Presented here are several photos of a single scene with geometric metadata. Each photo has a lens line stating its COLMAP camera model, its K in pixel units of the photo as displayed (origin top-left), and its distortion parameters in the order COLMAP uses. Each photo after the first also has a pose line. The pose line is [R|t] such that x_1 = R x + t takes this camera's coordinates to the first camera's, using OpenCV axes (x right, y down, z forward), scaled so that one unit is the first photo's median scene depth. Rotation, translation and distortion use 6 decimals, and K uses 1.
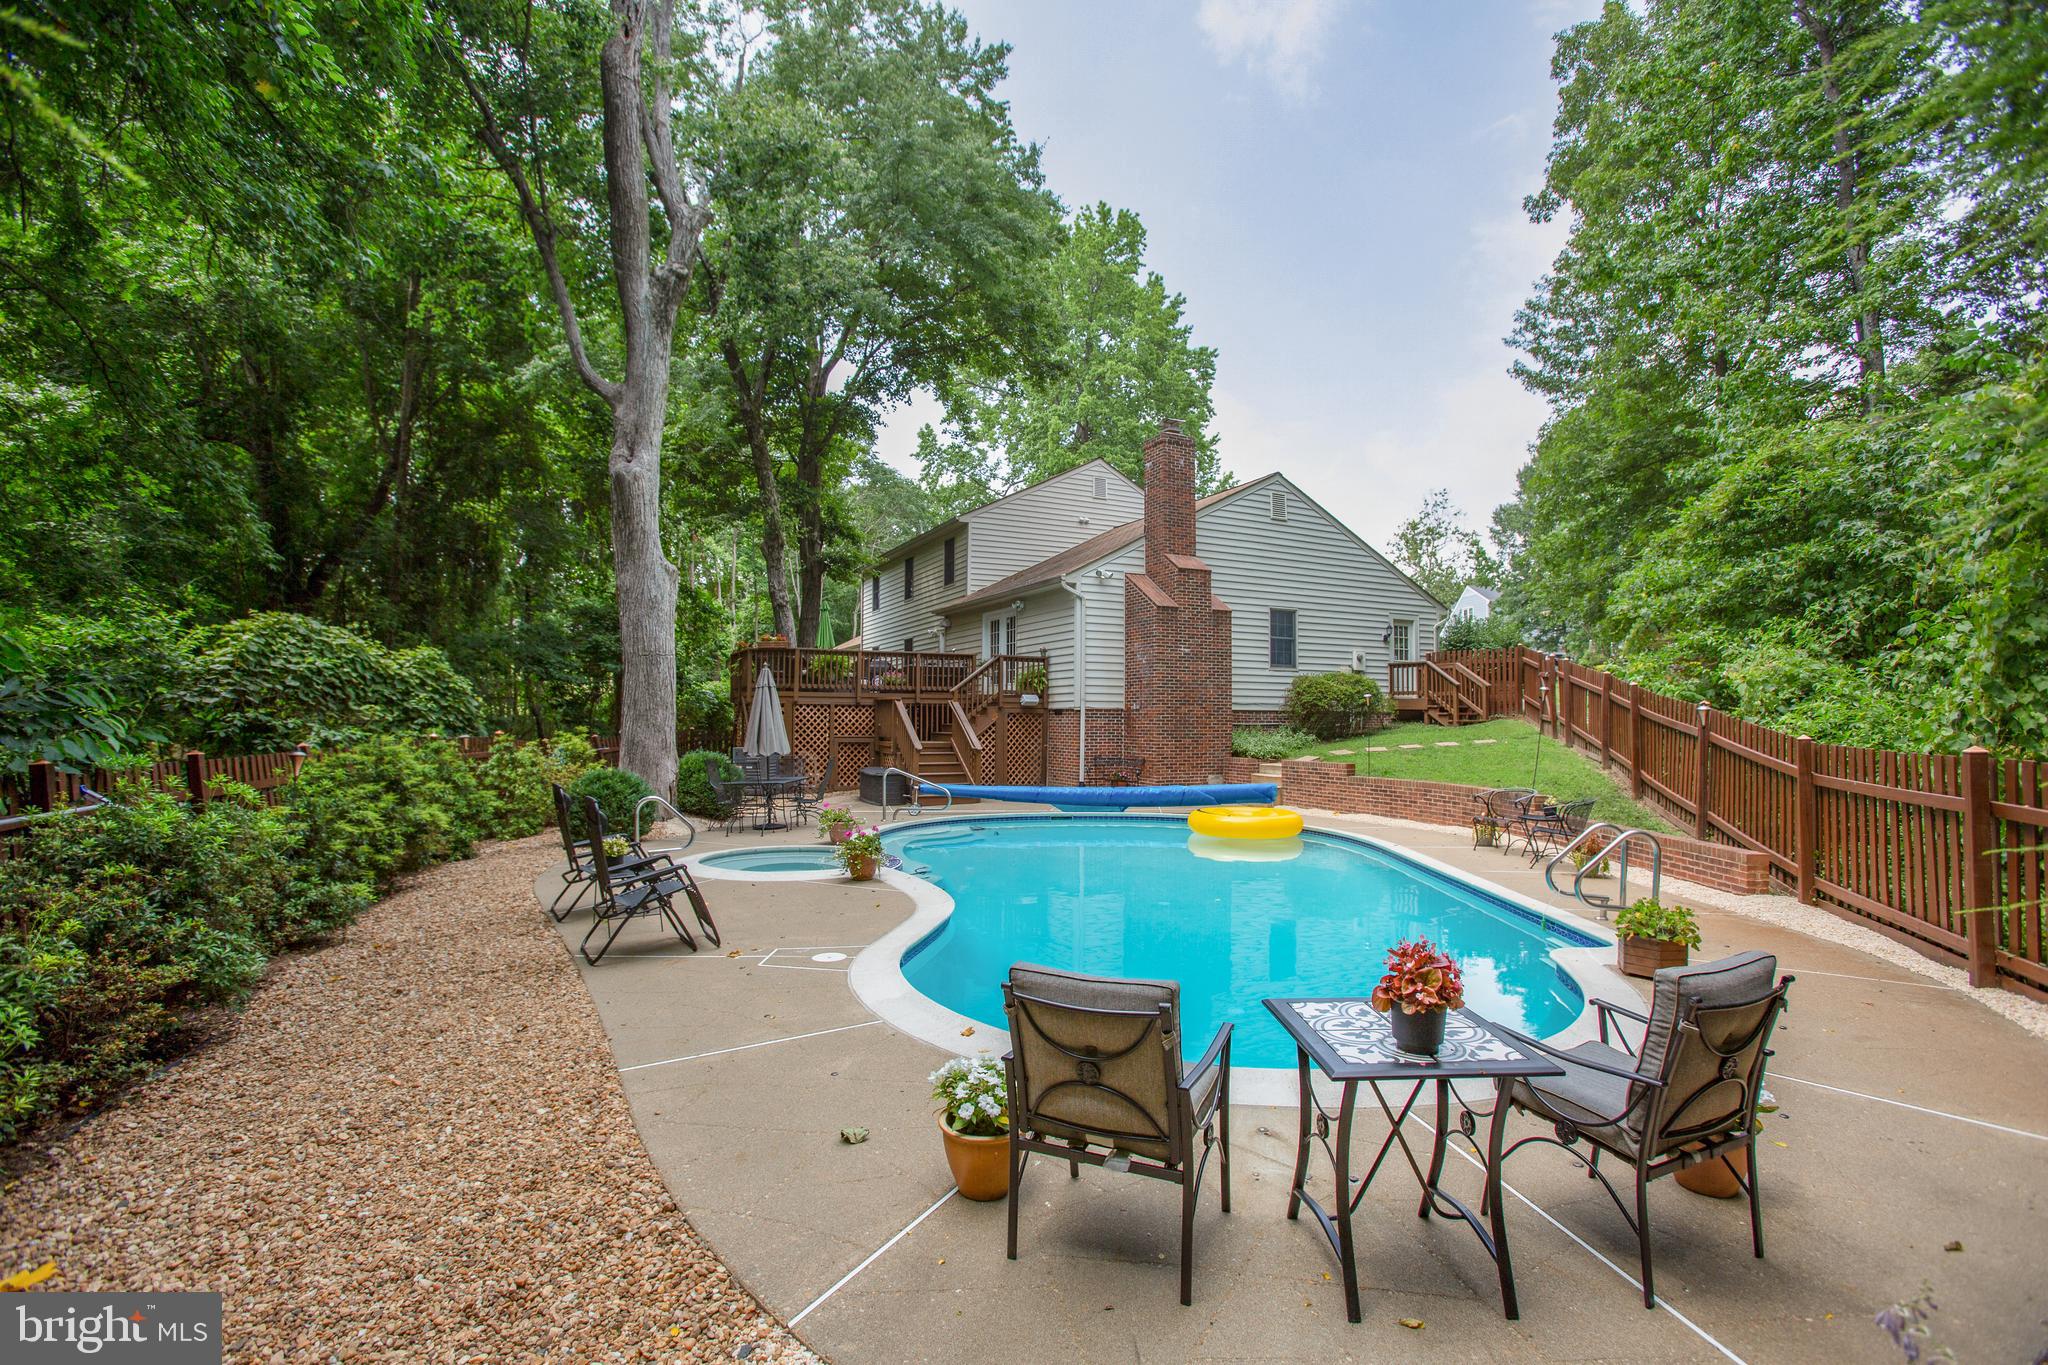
lens RADIAL K [[939.0, 0, 1024.0], [0, 939.0, 682.5], [0, 0, 1]] dist [-0.089490, 0.043936]
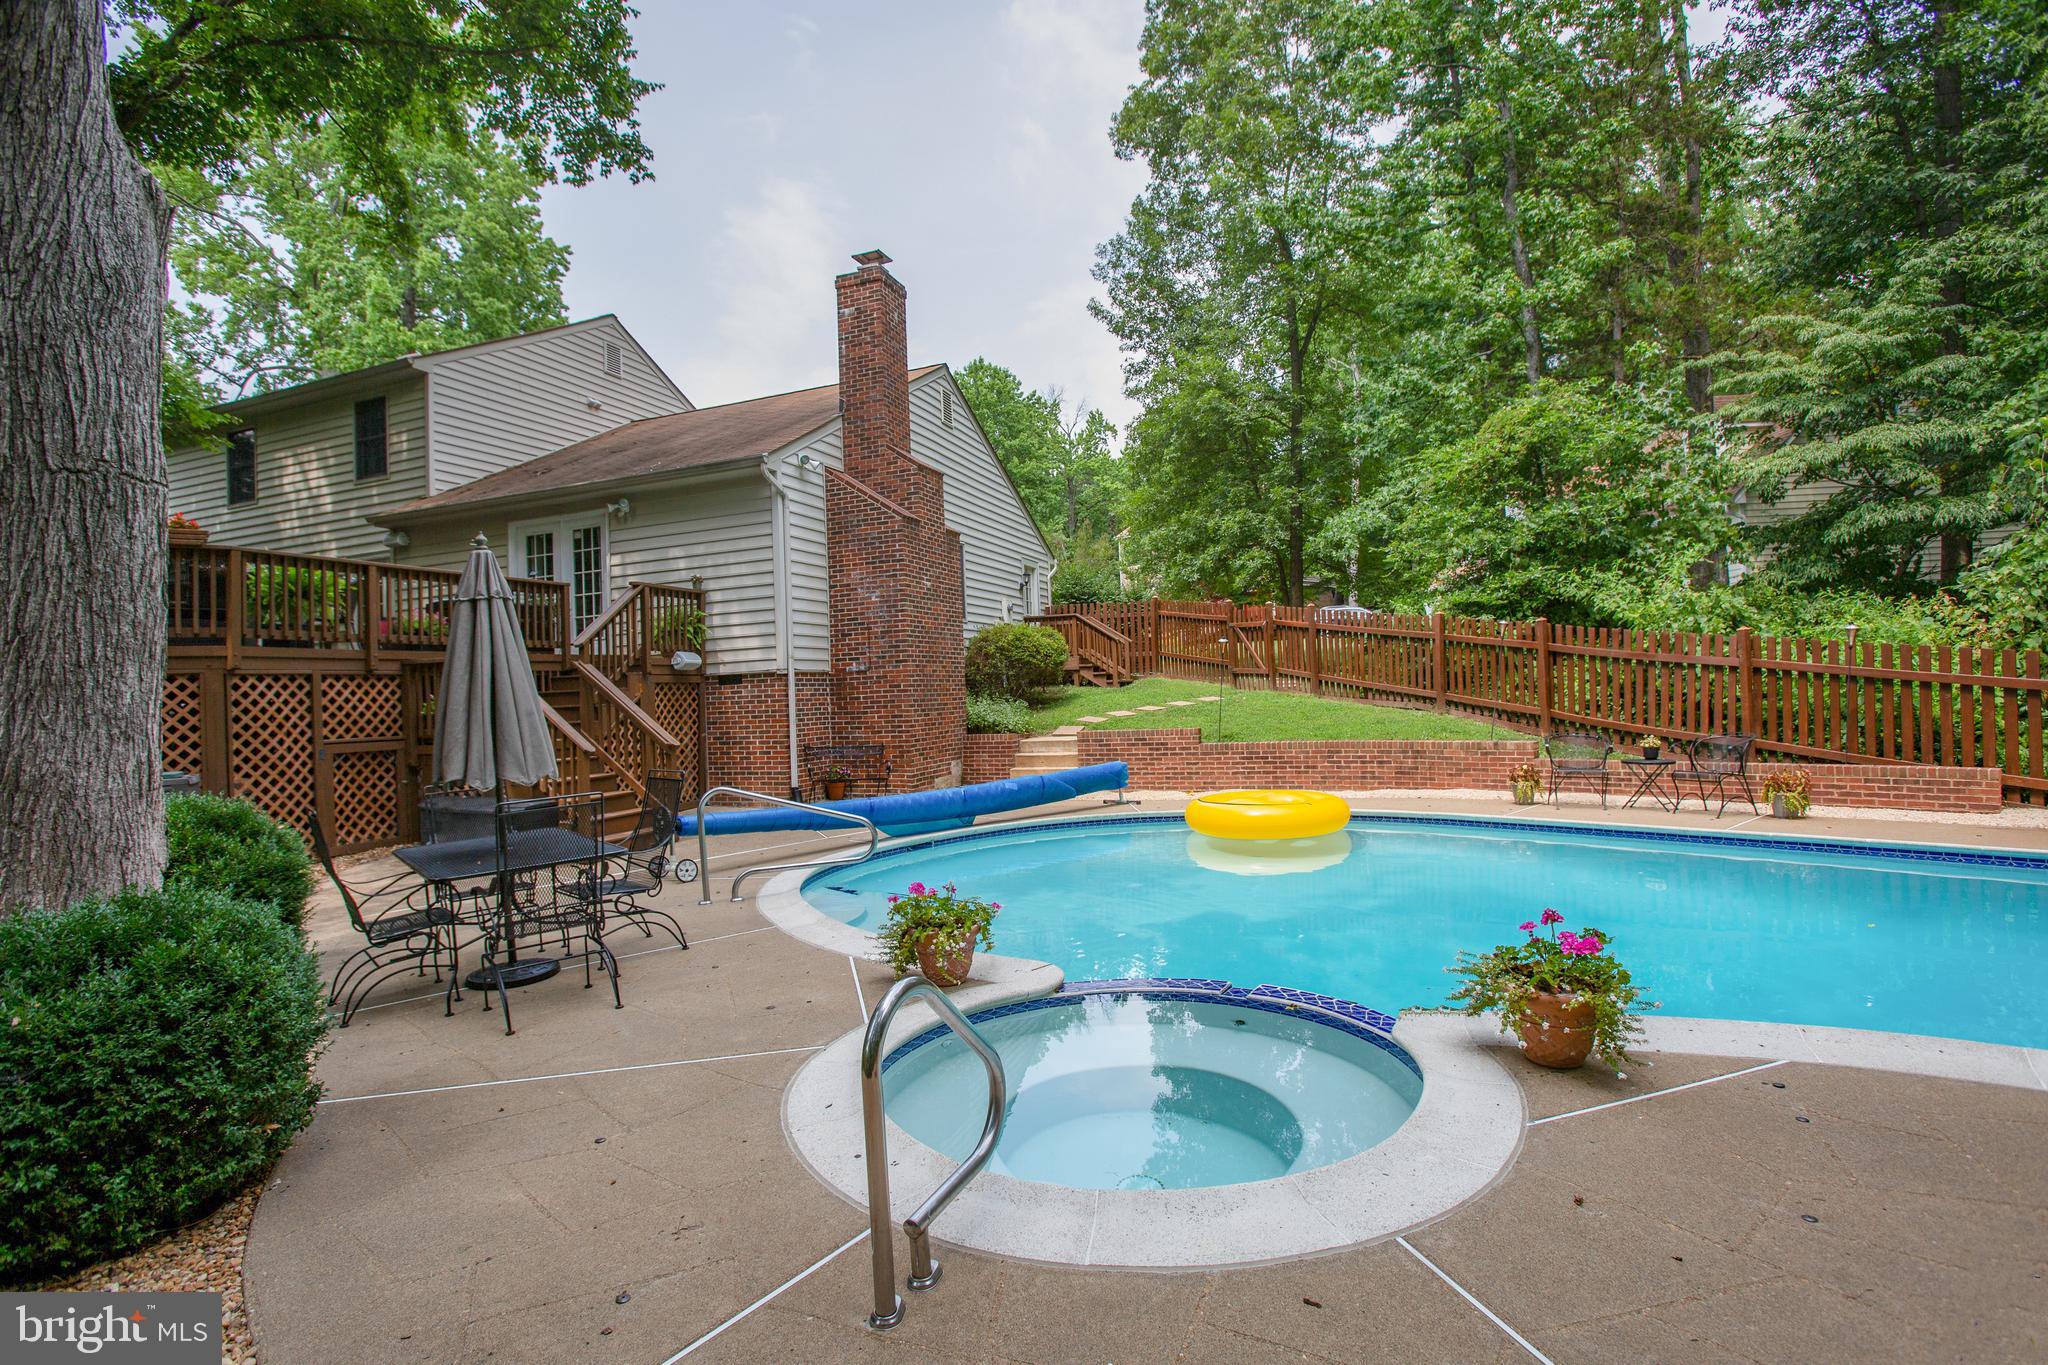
lens RADIAL K [[994.0, 0, 1024.0], [0, 994.0, 682.5], [0, 0, 1]] dist [-0.073656, 0.032407]
pose [[0.741563, -0.027041, 0.670338, -0.254356], [0.014770, 0.999603, 0.023984, 0.020495], [-0.670720, -0.007885, 0.741669, 0.381818]]
